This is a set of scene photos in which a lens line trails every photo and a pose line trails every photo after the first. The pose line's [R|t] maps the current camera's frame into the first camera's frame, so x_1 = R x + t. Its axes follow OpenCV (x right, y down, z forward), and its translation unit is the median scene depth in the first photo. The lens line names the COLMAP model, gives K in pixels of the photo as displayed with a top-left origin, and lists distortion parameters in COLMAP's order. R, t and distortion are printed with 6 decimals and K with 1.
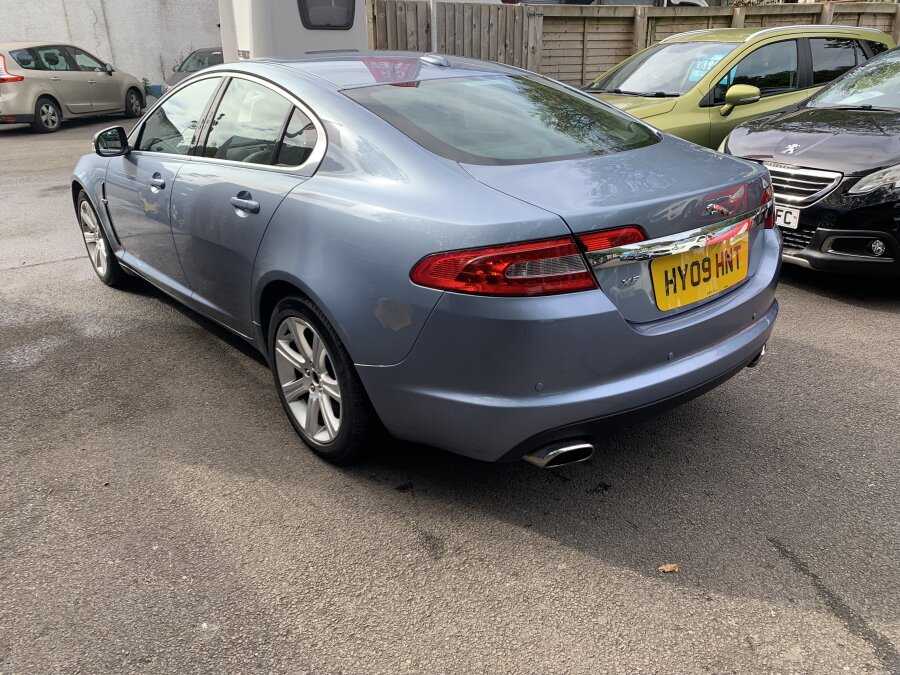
lens RADIAL K [[679.3, 0, 451.3], [0, 679.3, 337.3], [0, 0, 1]] dist [0.011621, -0.004518]
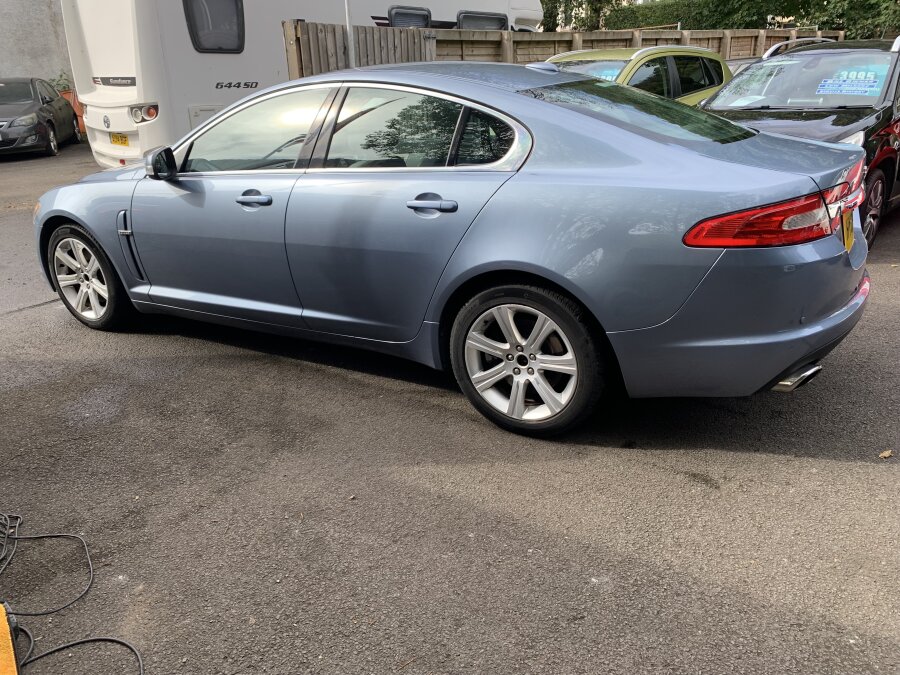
lens RADIAL K [[679.3, 0, 452.6], [0, 679.3, 334.1], [0, 0, 1]] dist [0.011621, -0.004518]
pose [[0.944455, -0.131390, 0.301232, -0.353108], [0.143851, 0.989408, -0.019462, 0.013559], [-0.295485, 0.061713, 0.953352, 0.012045]]
